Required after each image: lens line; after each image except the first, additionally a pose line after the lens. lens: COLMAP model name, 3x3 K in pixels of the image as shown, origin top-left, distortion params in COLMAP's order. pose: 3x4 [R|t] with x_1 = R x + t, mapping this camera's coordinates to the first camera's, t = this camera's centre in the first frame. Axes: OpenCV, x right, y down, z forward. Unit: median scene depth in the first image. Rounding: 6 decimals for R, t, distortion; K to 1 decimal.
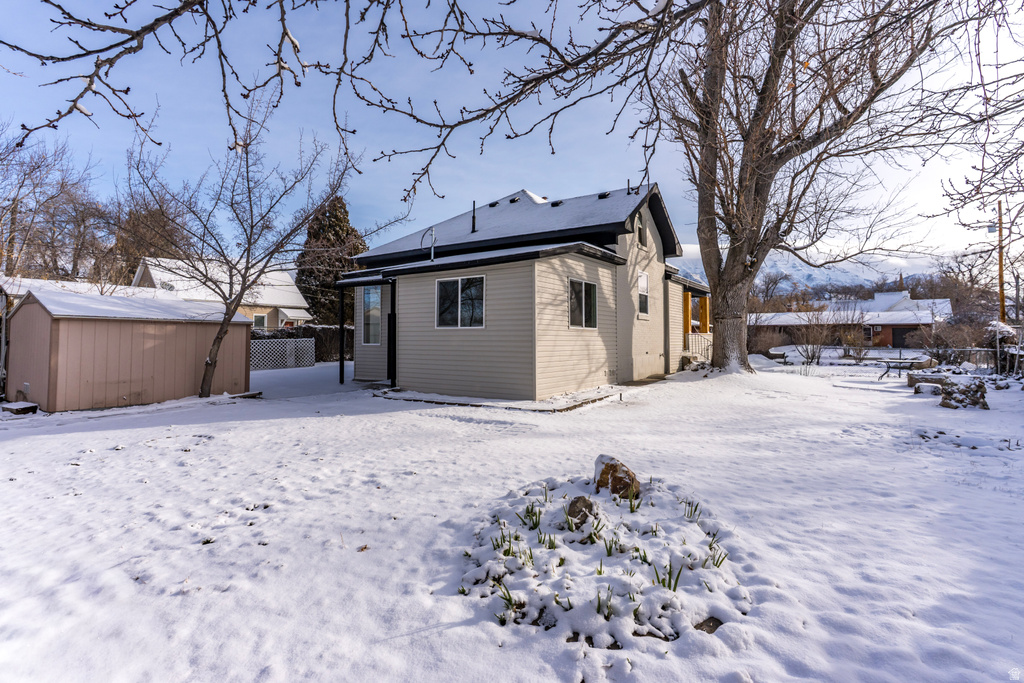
lens RADIAL K [[482.8, 0, 506.8], [0, 482.8, 339.9], [0, 0, 1]] dist [0.001326, 0.000294]
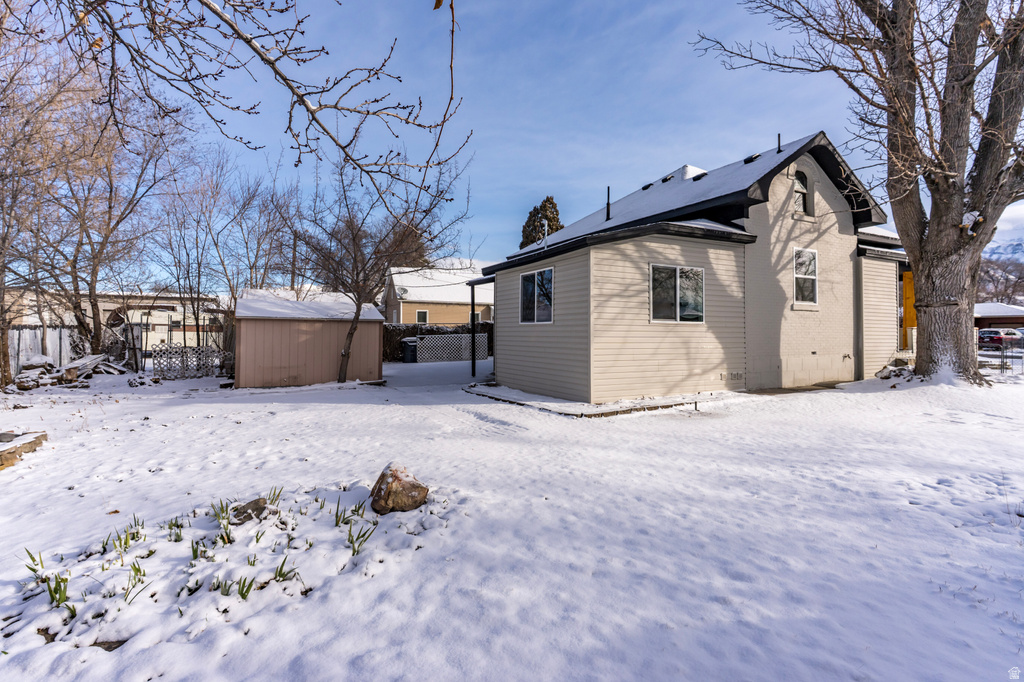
lens RADIAL K [[492.4, 0, 513.1], [0, 492.4, 333.0], [0, 0, 1]] dist [0.000673, 0.000719]
pose [[0.887453, 0.000707, -0.460898, 0.309326], [-0.002694, 0.999990, -0.003654, -0.001450], [0.460890, 0.004485, 0.887446, 0.103174]]
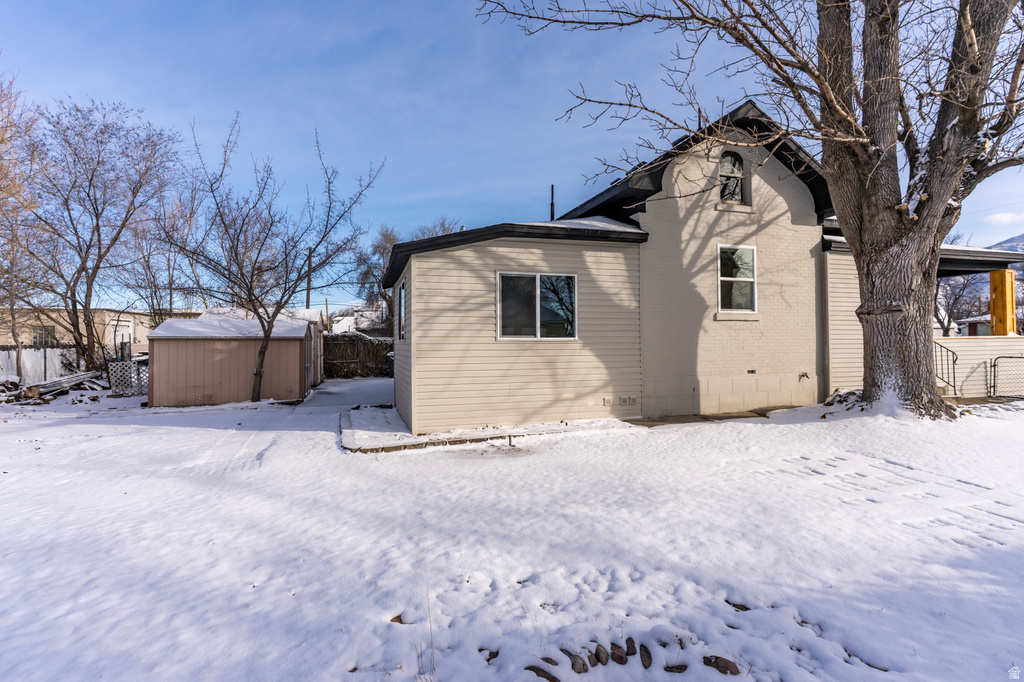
lens RADIAL K [[502.3, 0, 512.0], [0, 502.3, 341.0], [0, 0, 1]] dist [0.002031, 0.000218]
pose [[0.795814, -0.010395, -0.605452, 0.601858], [0.008418, 0.999946, -0.006103, -0.017019], [0.605483, -0.000240, 0.795858, 0.386275]]
